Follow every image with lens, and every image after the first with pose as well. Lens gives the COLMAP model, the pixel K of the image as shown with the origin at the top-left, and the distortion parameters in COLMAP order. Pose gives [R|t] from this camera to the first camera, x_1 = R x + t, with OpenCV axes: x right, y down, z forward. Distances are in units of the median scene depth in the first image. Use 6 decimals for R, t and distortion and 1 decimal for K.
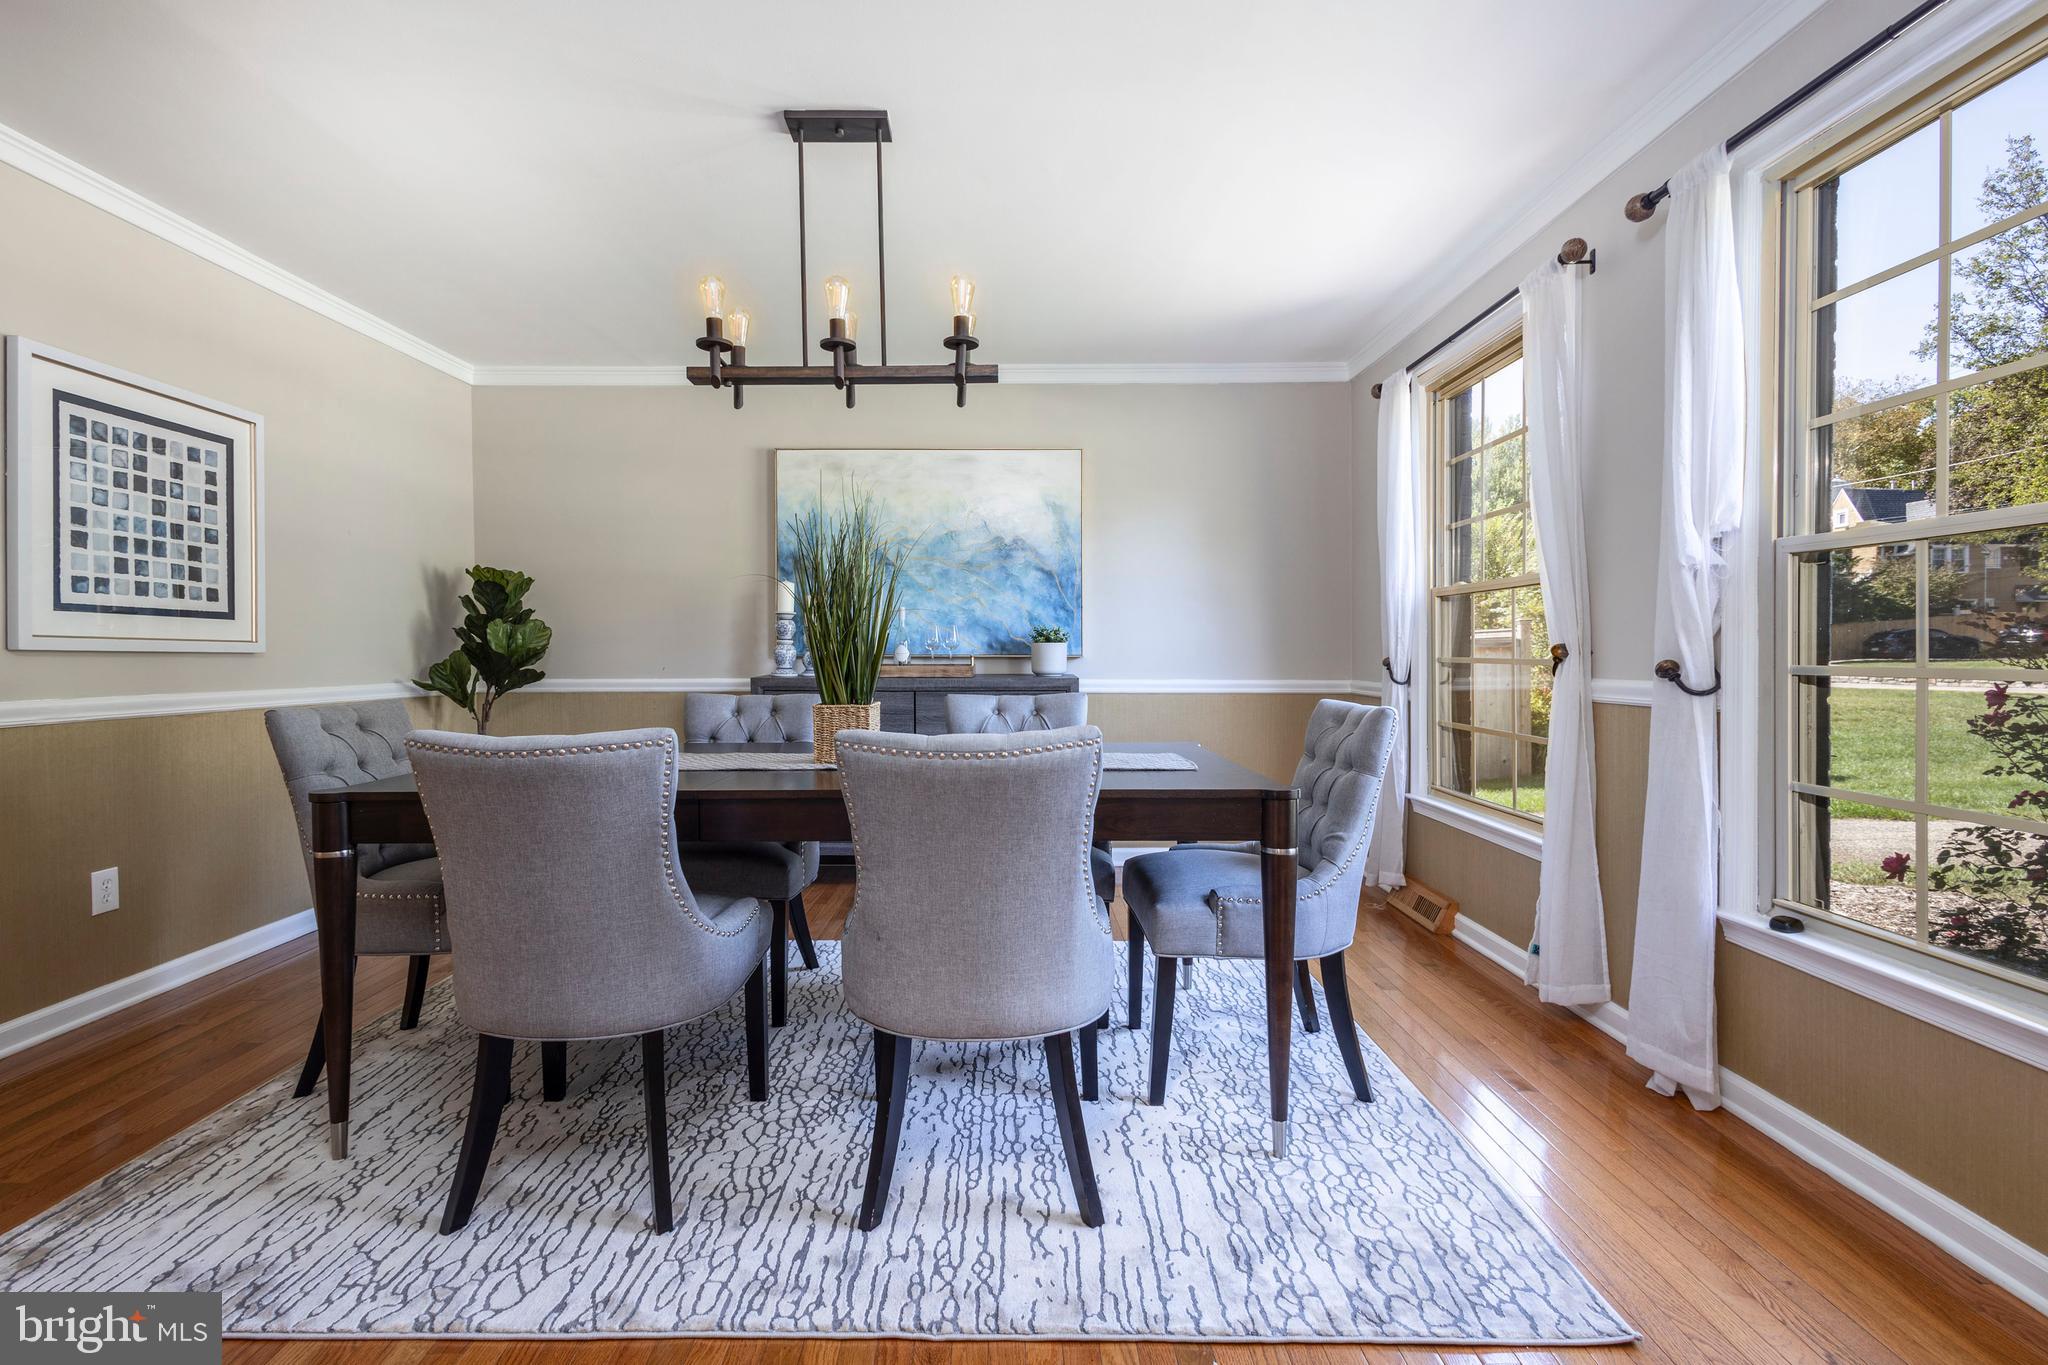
lens RADIAL K [[932.1, 0, 1024.0], [0, 932.1, 682.5], [0, 0, 1]] dist [0.004181, 0.000095]
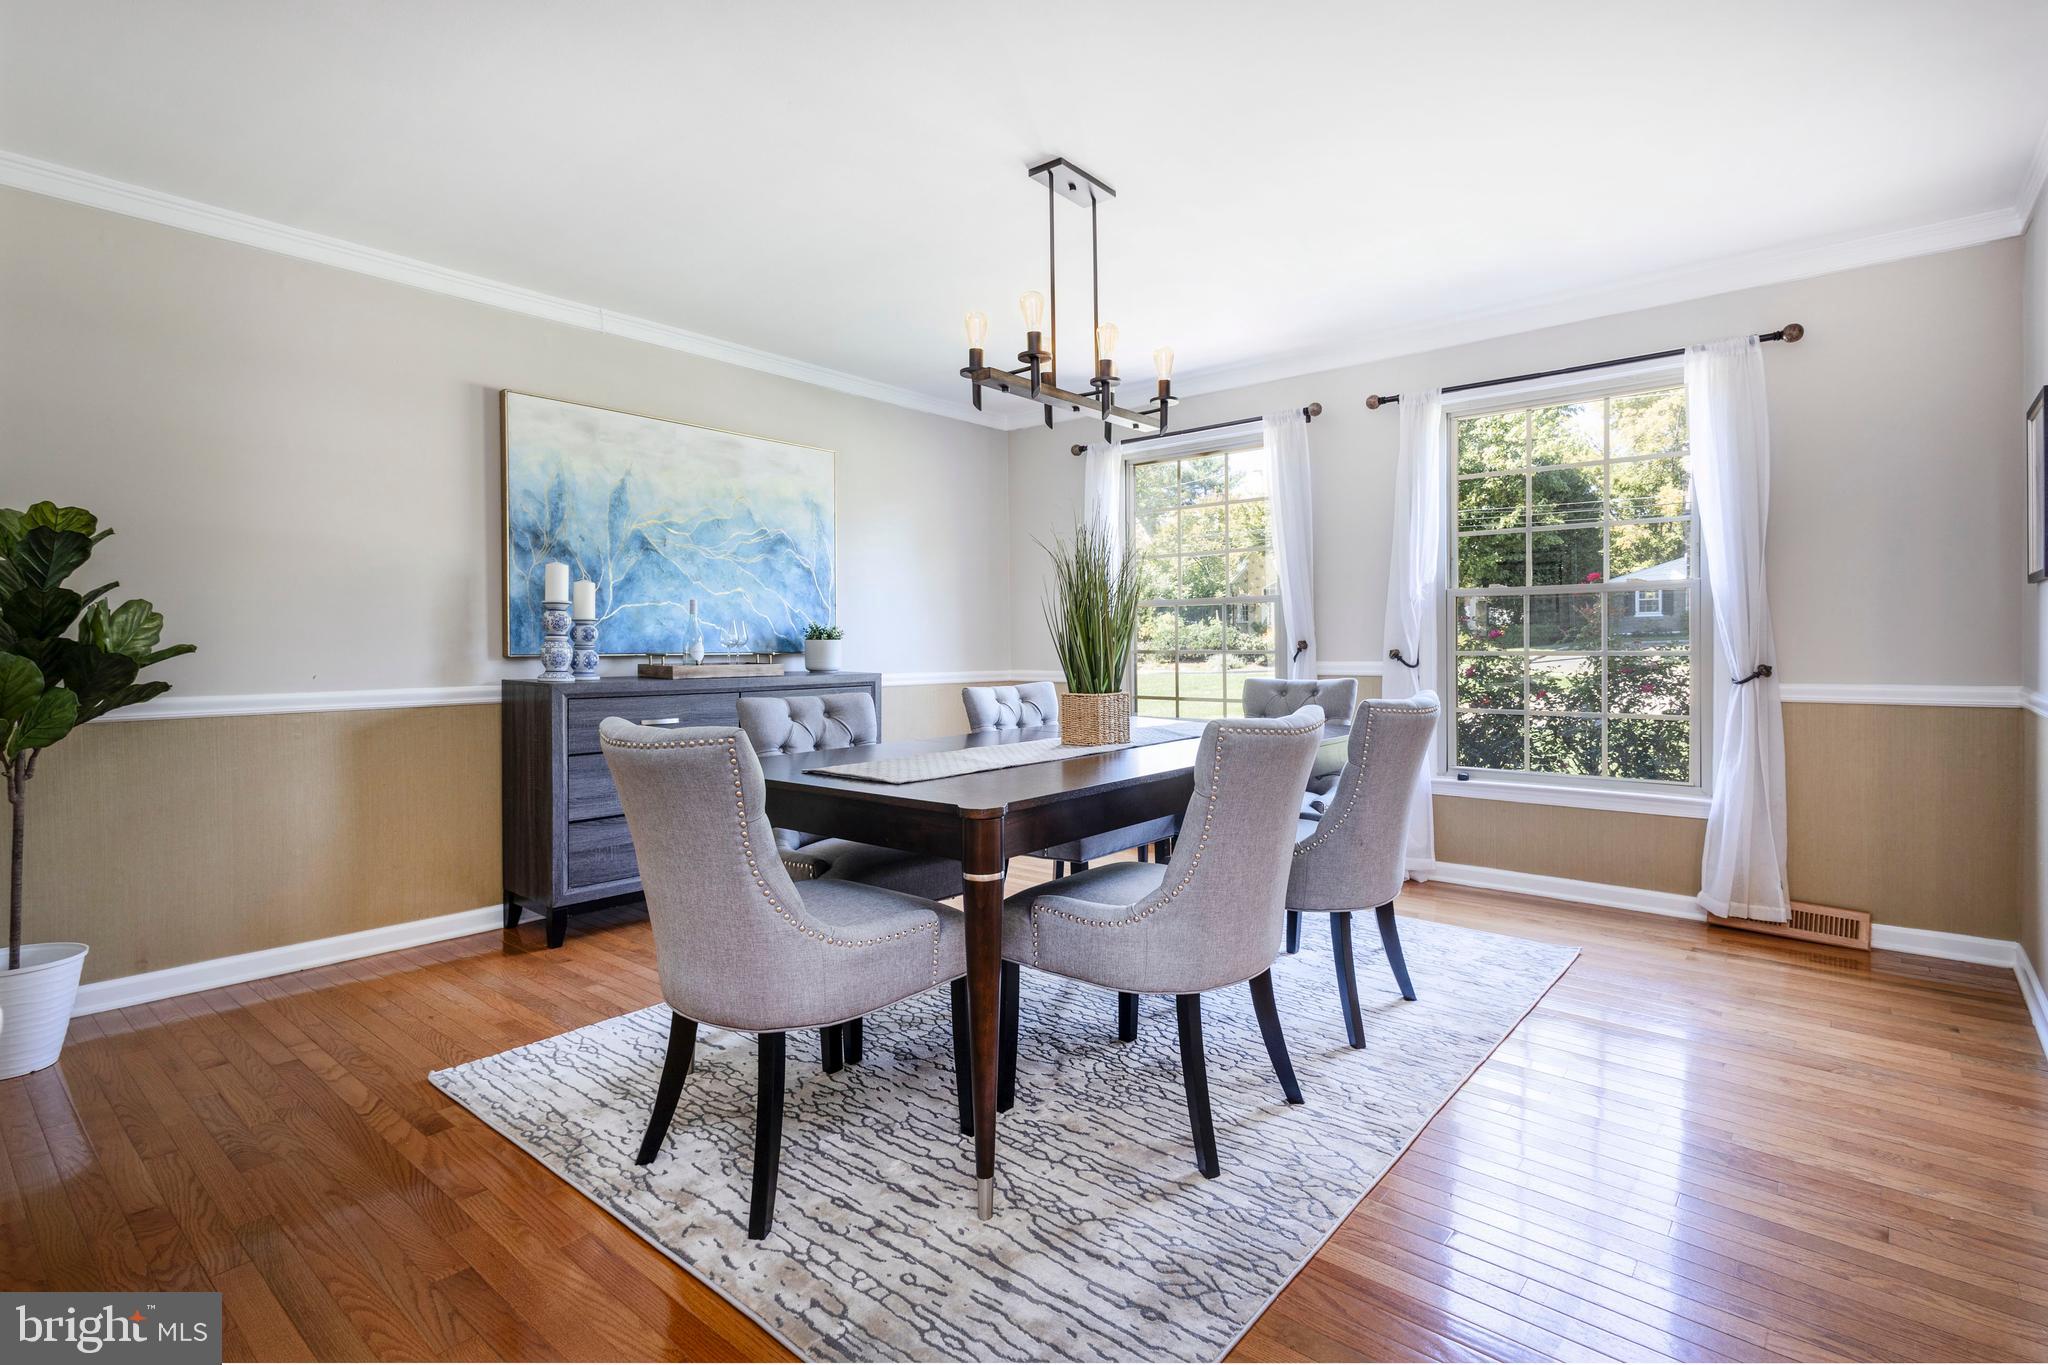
lens RADIAL K [[935.6, 0, 1024.0], [0, 935.6, 682.5], [0, 0, 1]] dist [-0.011731, 0.000022]
pose [[0.654354, -0.031177, 0.755545, -0.586806], [0.031484, 0.999407, 0.013972, -0.003601], [-0.755533, 0.014645, 0.654947, 0.167292]]
